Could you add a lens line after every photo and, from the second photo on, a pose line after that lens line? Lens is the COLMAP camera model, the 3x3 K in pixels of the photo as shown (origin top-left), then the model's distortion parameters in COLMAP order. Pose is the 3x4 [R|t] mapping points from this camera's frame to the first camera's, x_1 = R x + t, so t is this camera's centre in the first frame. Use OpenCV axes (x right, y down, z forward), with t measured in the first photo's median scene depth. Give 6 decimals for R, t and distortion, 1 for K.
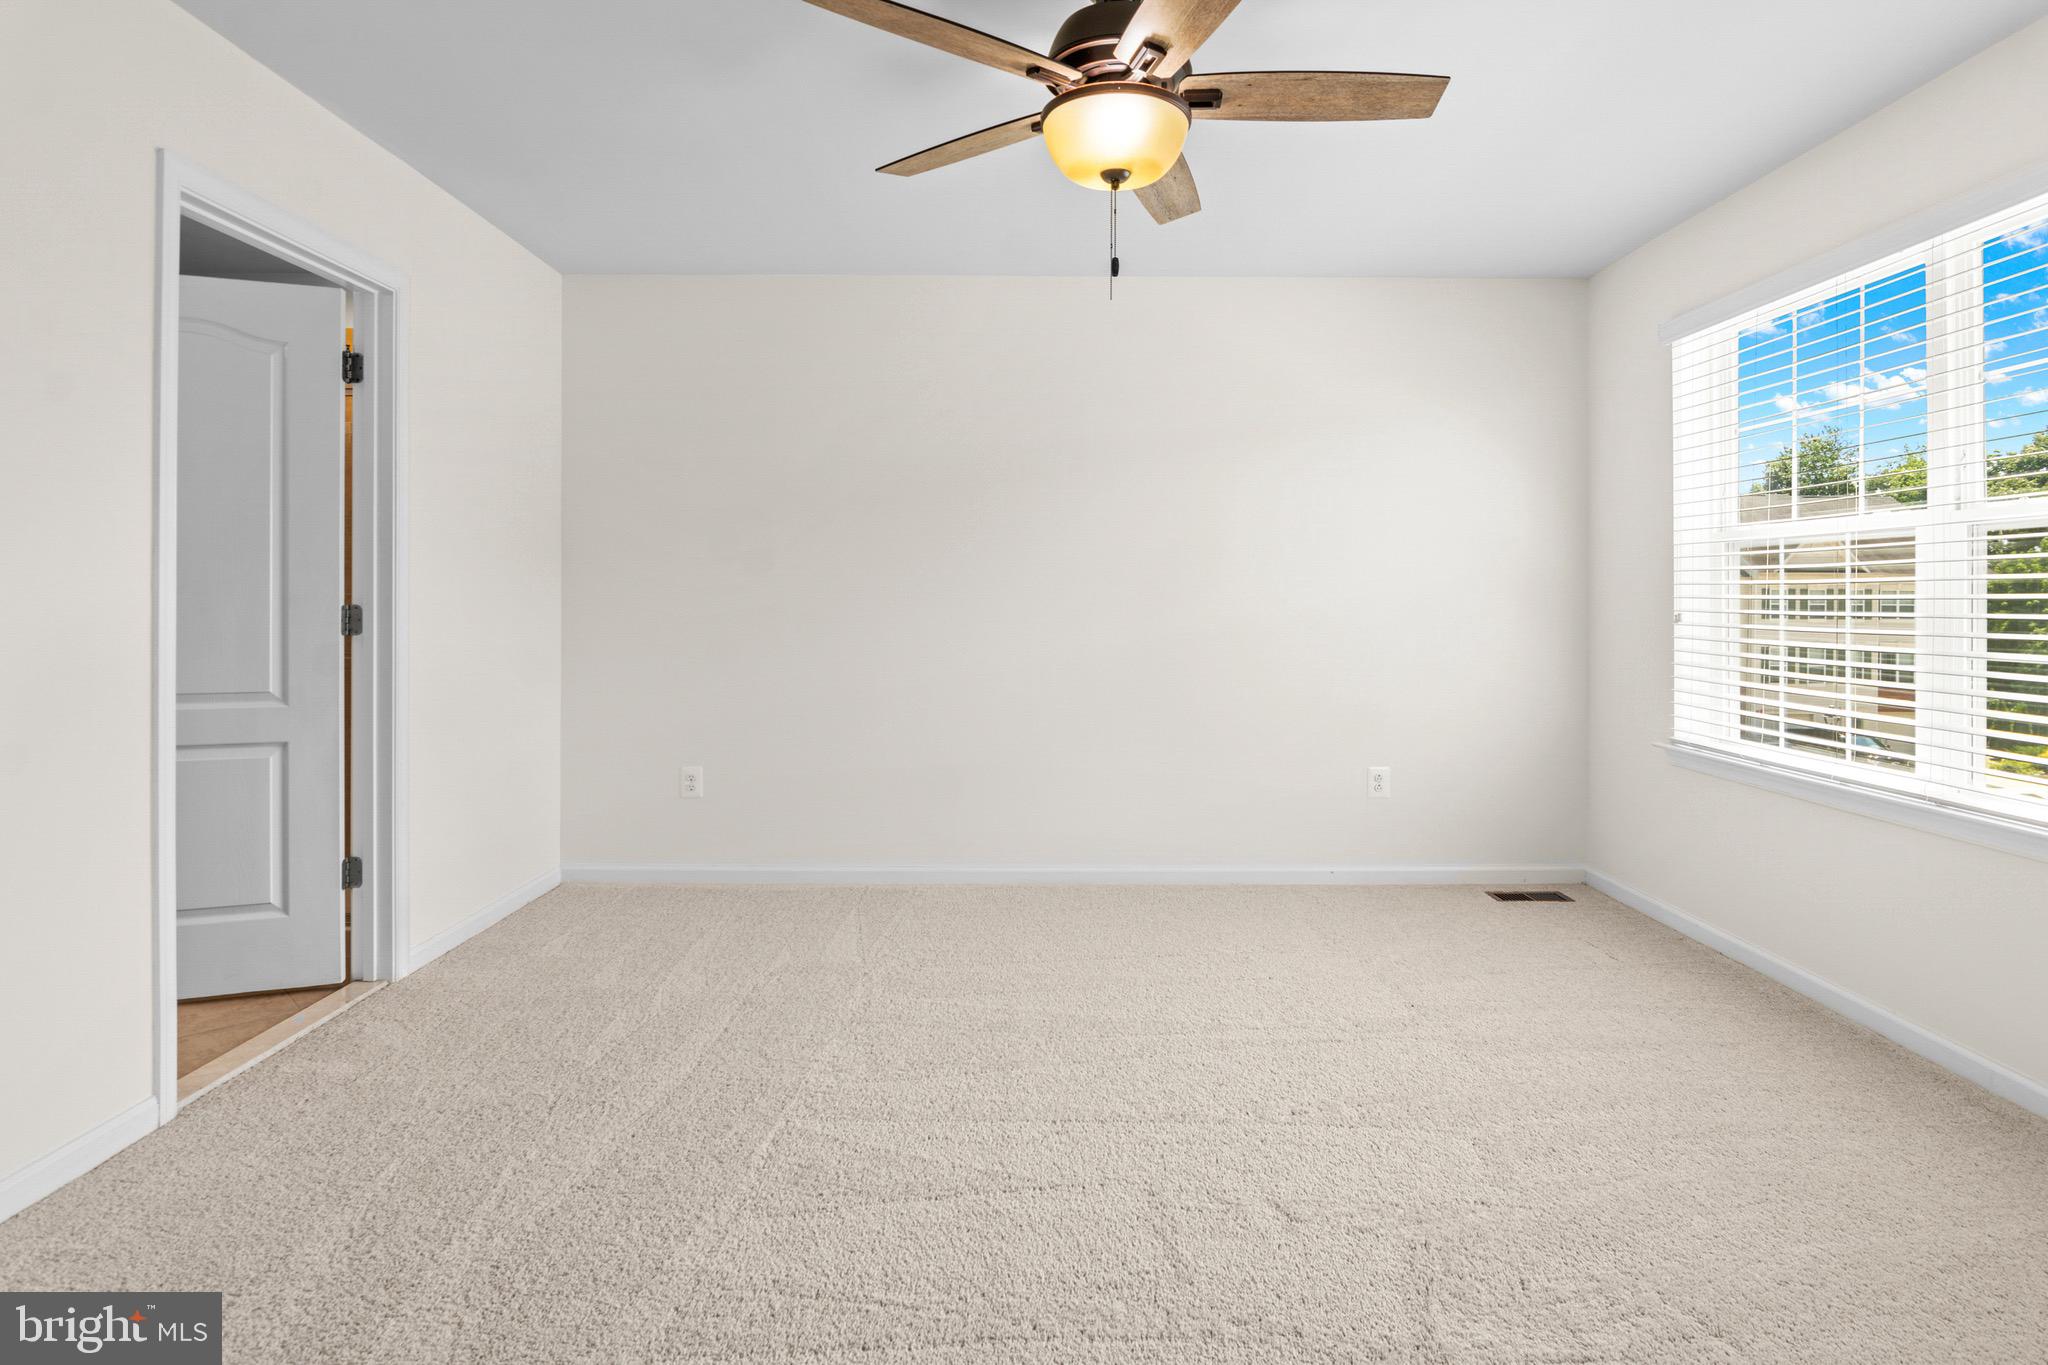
lens RADIAL K [[1019.7, 0, 1008.0], [0, 1019.7, 626.7], [0, 0, 1]] dist [-0.004010, -0.000376]
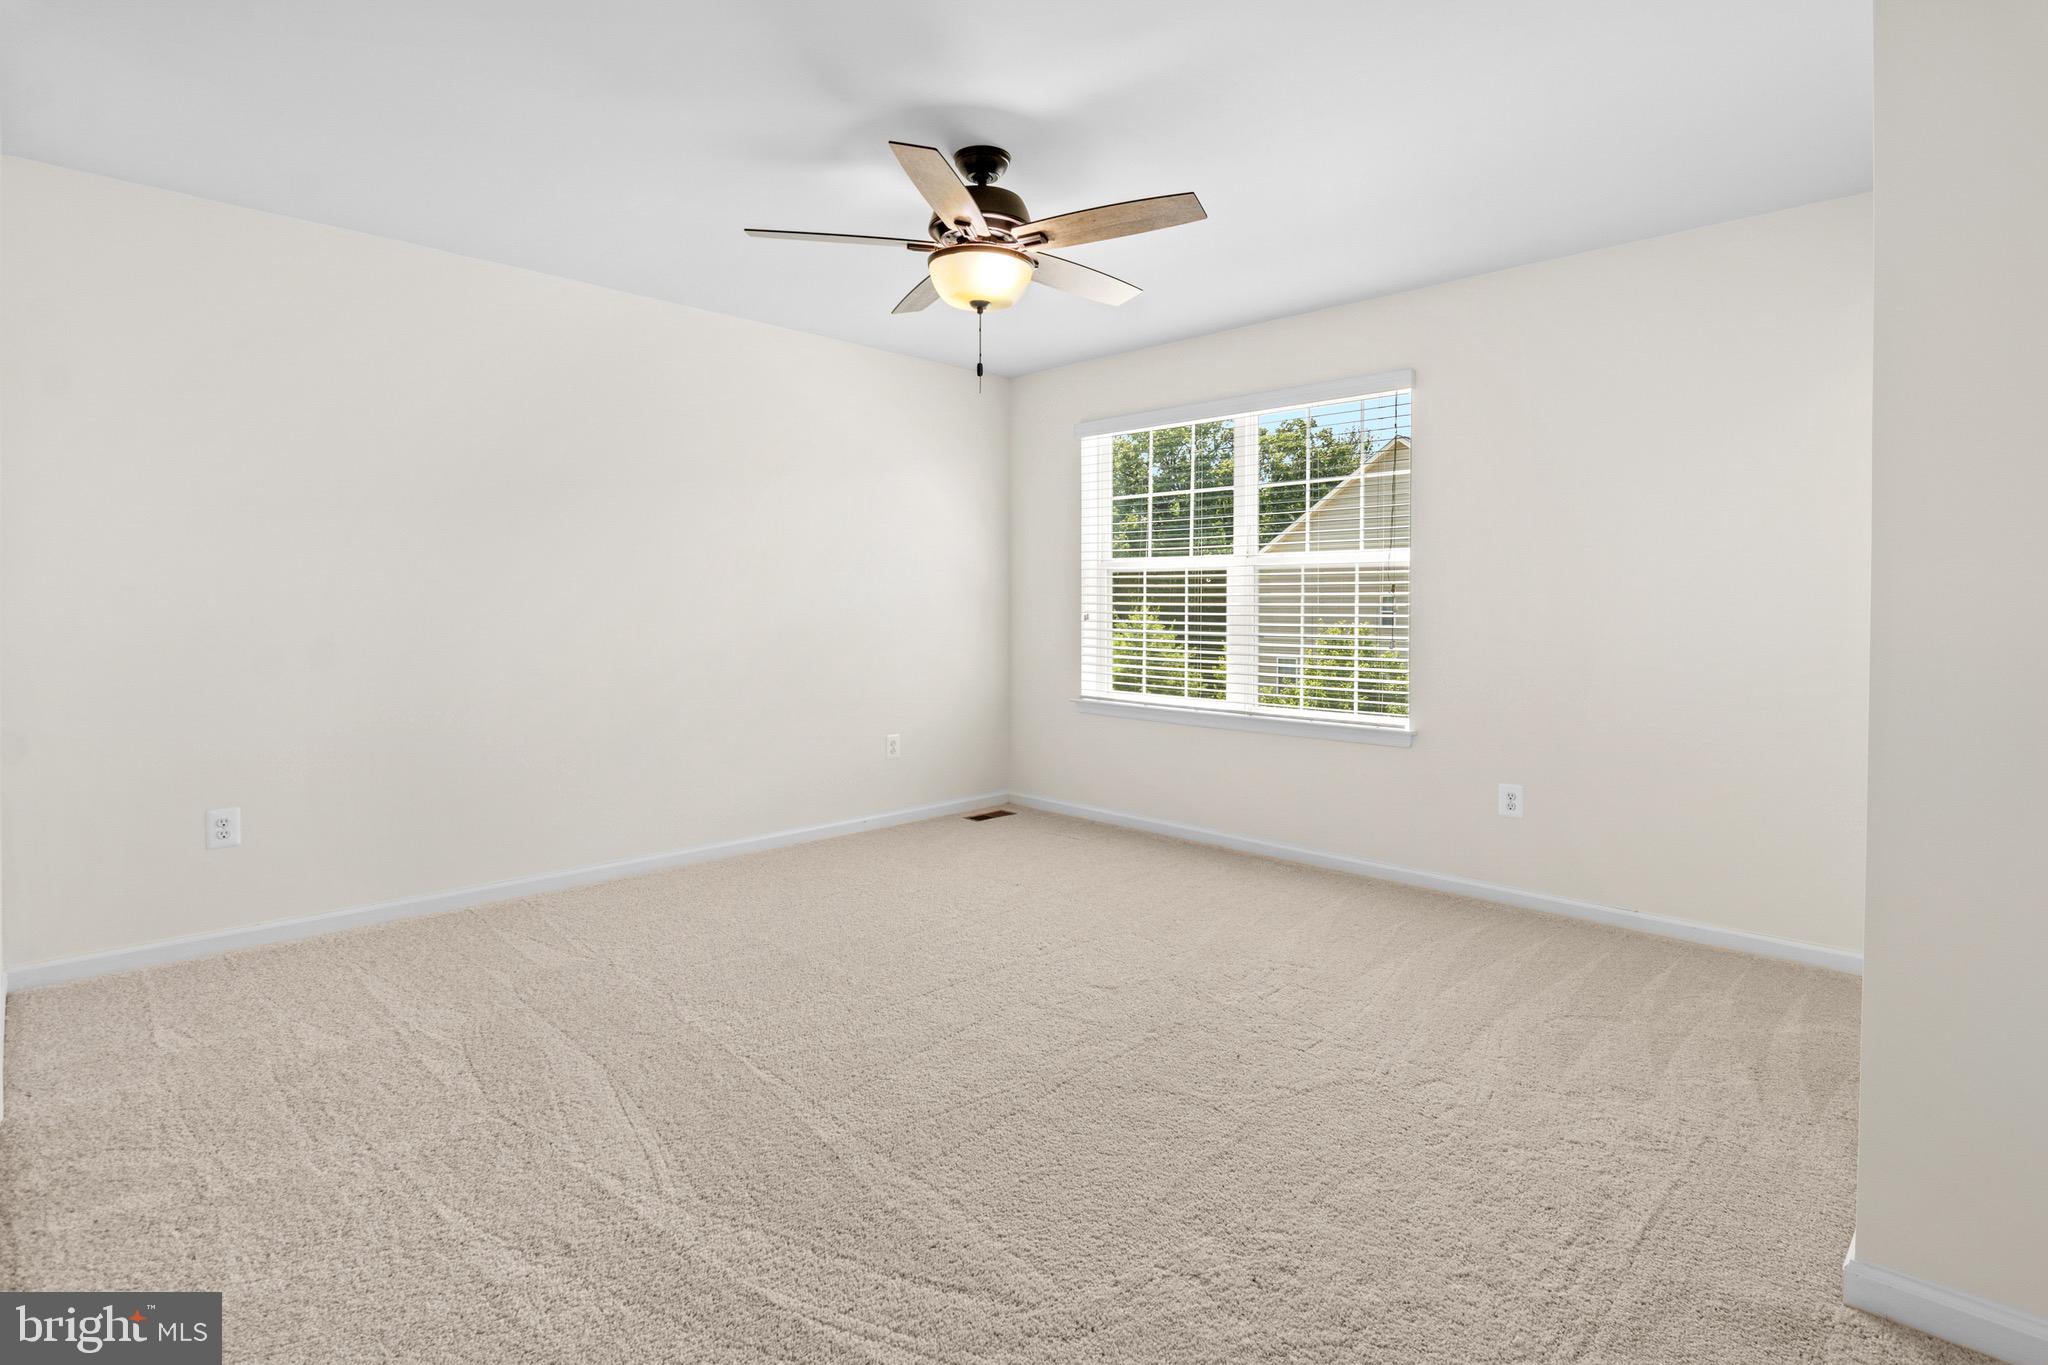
lens RADIAL K [[1000.4, 0, 1019.9], [0, 1000.4, 640.4], [0, 0, 1]] dist [-0.010748, -0.001422]
pose [[0.711260, -0.024254, 0.702510, -0.578352], [0.016981, 0.999706, 0.017322, -0.000733], [-0.702723, -0.000391, 0.711463, -0.017223]]
